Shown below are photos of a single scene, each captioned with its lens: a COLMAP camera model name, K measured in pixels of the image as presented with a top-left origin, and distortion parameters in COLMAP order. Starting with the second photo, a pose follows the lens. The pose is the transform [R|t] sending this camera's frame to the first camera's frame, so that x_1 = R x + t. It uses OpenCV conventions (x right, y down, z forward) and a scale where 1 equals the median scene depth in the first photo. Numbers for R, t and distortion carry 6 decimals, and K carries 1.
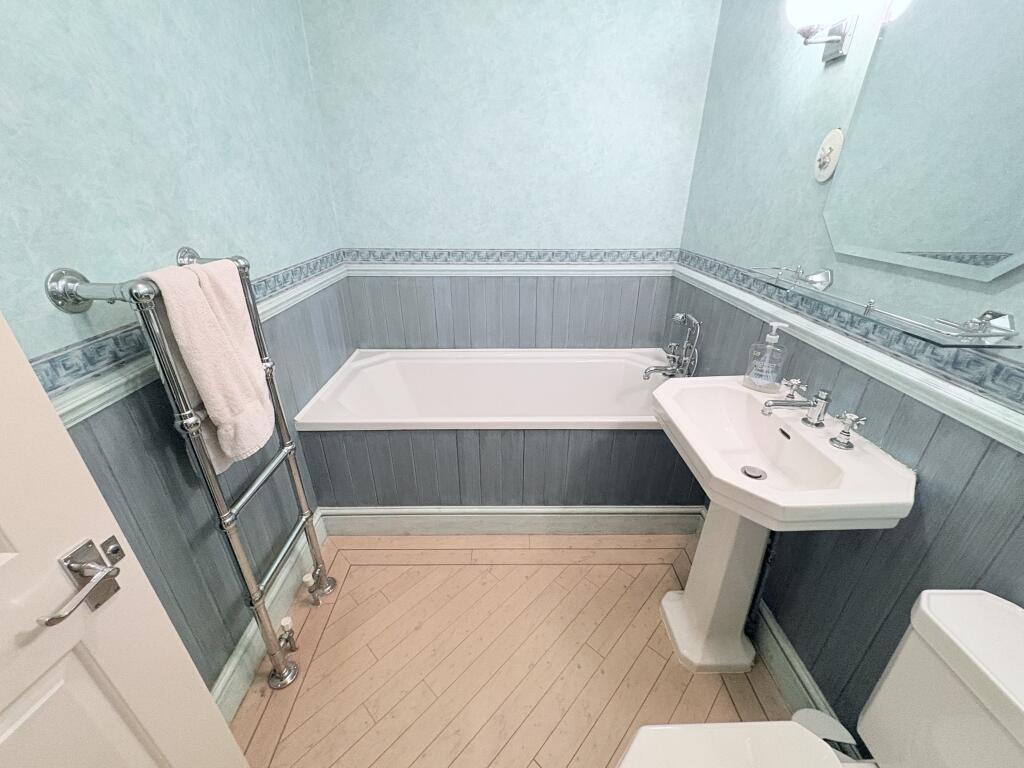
lens RADIAL K [[406.7, 0, 511.6], [0, 406.7, 383.7], [0, 0, 1]] dist [0.001993, 0.000089]
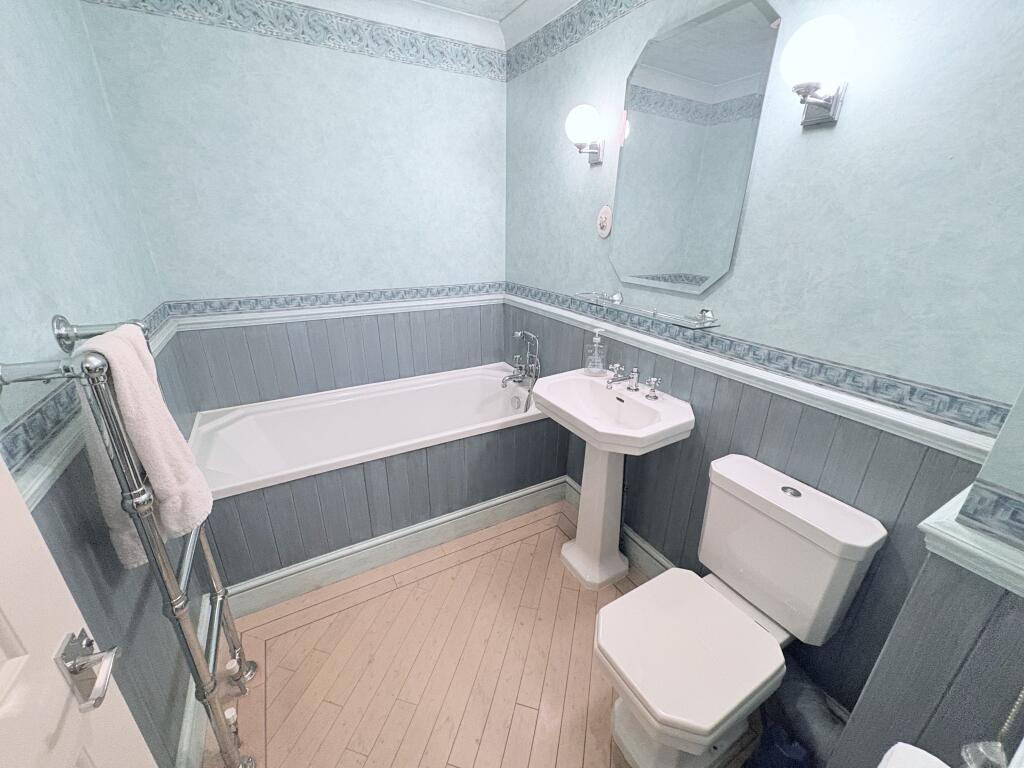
lens RADIAL K [[406.7, 0, 511.6], [0, 406.7, 383.7], [0, 0, 1]] dist [0.001993, 0.000089]
pose [[0.877913, -0.166327, 0.449004, -0.291724], [0.197740, 0.979970, -0.023614, 0.016971], [-0.436083, 0.109517, 0.893217, -0.149774]]
